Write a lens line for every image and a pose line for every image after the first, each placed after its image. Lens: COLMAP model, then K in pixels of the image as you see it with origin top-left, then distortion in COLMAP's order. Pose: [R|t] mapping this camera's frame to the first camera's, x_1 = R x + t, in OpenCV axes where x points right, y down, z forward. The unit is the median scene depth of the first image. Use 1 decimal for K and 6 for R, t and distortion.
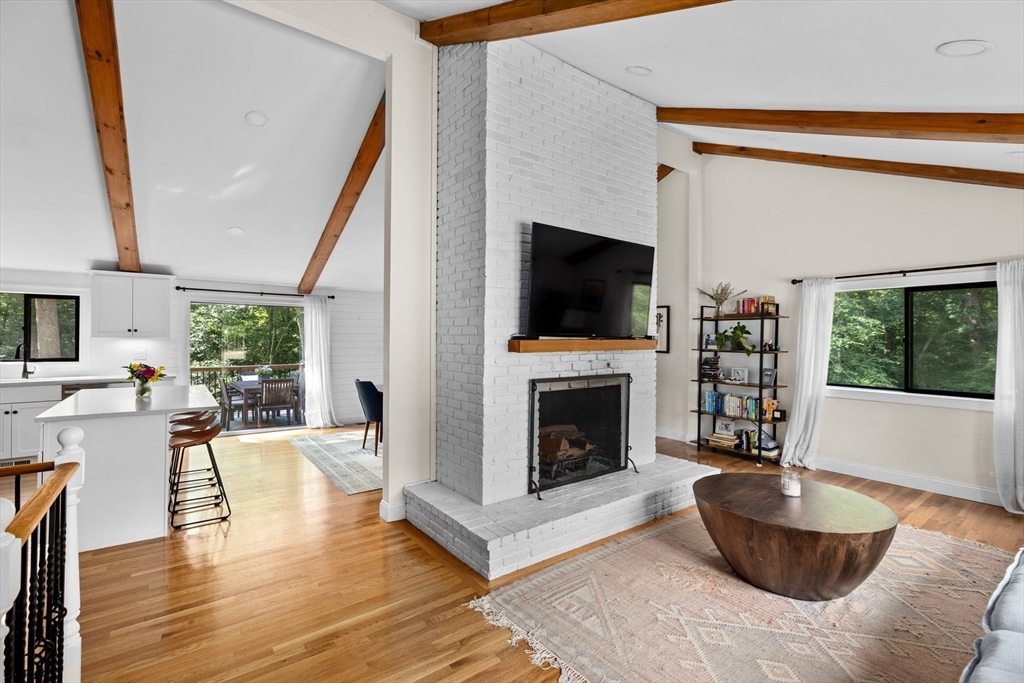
lens RADIAL K [[460.0, 0, 510.7], [0, 460.0, 340.6], [0, 0, 1]] dist [-0.012460, 0.000779]
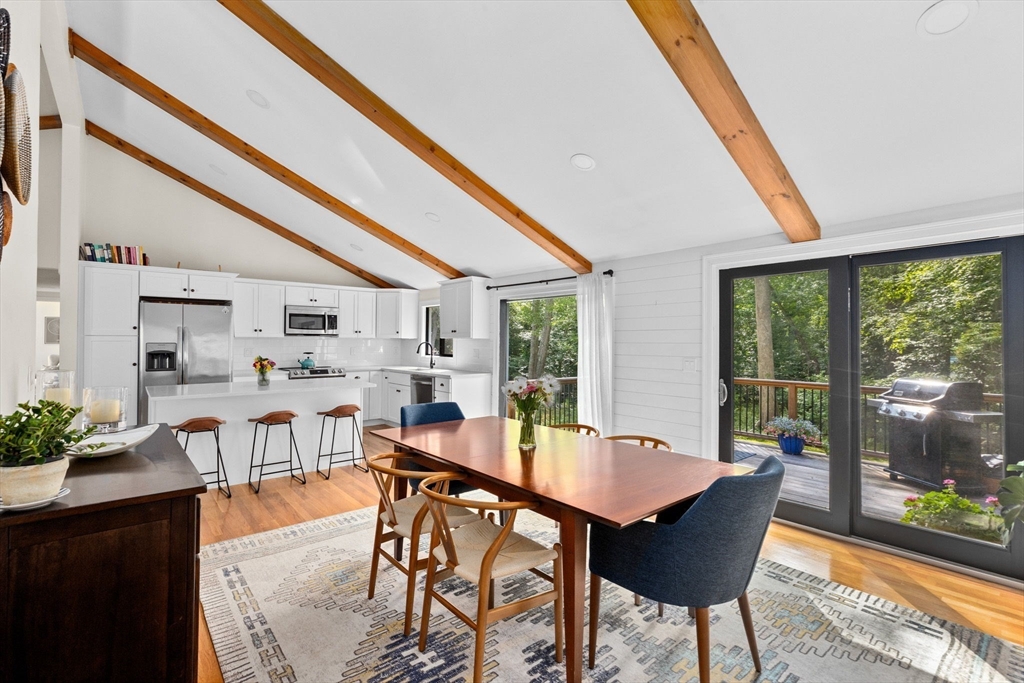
lens RADIAL K [[460.0, 0, 511.8], [0, 460.0, 343.5], [0, 0, 1]] dist [-0.012460, 0.000779]
pose [[0.062960, 0.002342, -0.998013, 0.289789], [-0.010620, 0.999942, 0.001677, 0.003929], [0.997960, 0.010494, 0.062982, 1.063598]]
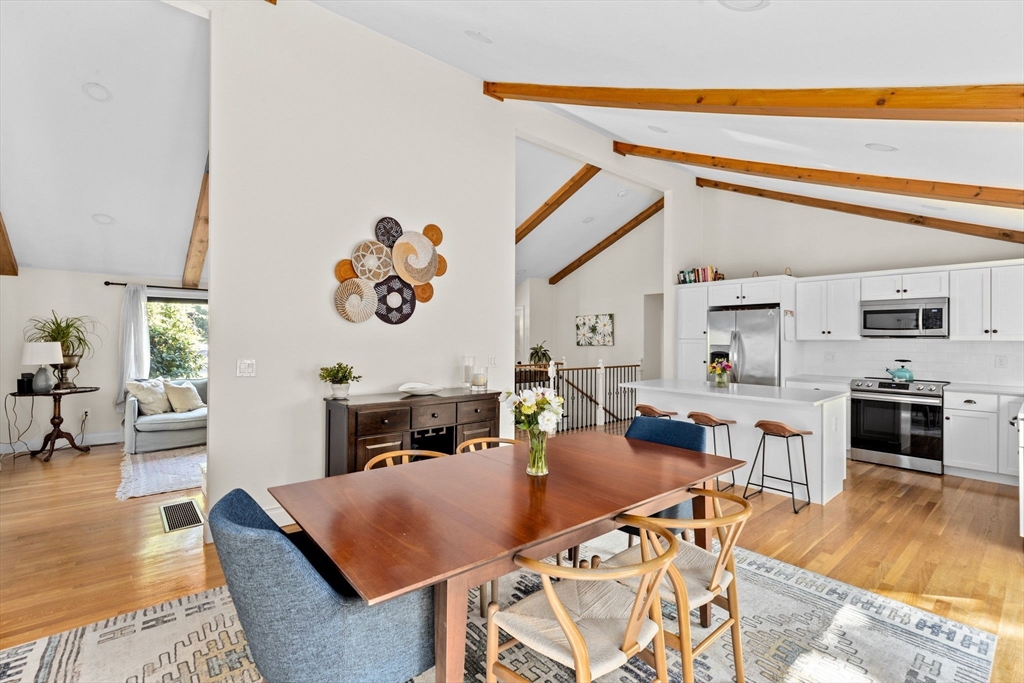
lens RADIAL K [[460.0, 0, 501.1], [0, 460.0, 335.3], [0, 0, 1]] dist [-0.012460, 0.000779]
pose [[-0.998959, -0.008574, -0.044800, -0.114522], [-0.008530, 0.999963, -0.001172, -0.005975], [0.044808, -0.000789, -0.998995, 1.482871]]
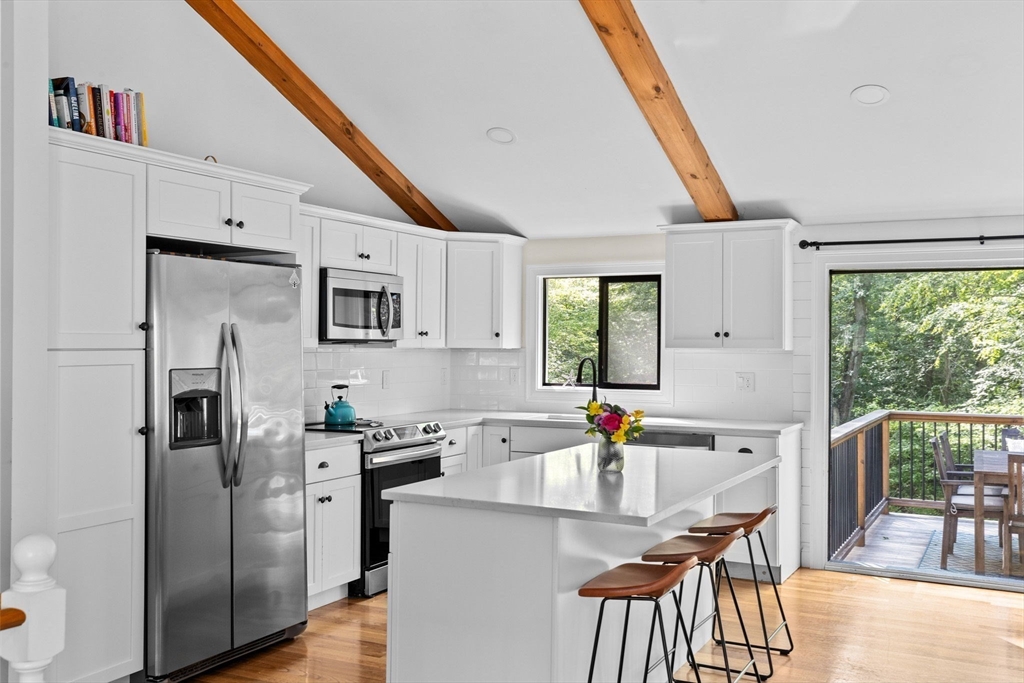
lens RADIAL K [[983.4, 0, 512.2], [0, 983.4, 339.0], [0, 0, 1]] dist [0.018560, 0.000000]
pose [[0.442313, -0.006054, -0.896841, 0.061523], [-0.007382, 0.999919, -0.010390, -0.003805], [0.896831, 0.011216, 0.442232, 0.296192]]
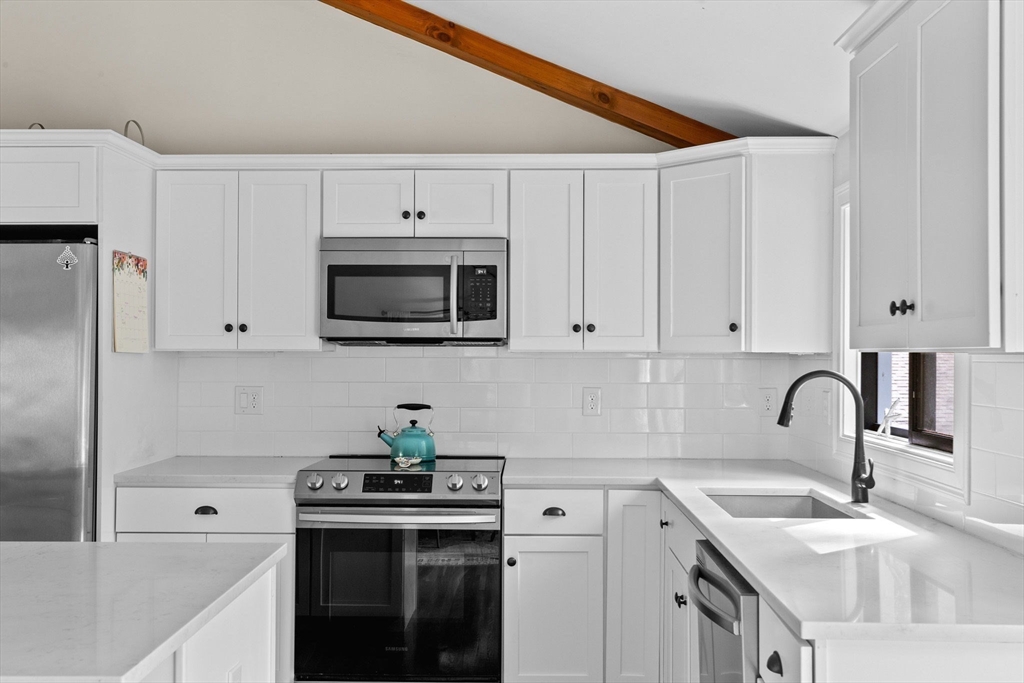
lens RADIAL K [[983.4, 0, 516.6], [0, 983.4, 335.3], [0, 0, 1]] dist [0.018560, 0.000000]
pose [[-0.614949, -0.015278, -0.788419, -0.435327], [-0.008421, 0.999883, -0.012808, -0.006791], [0.788522, -0.001236, -0.615006, 1.110807]]
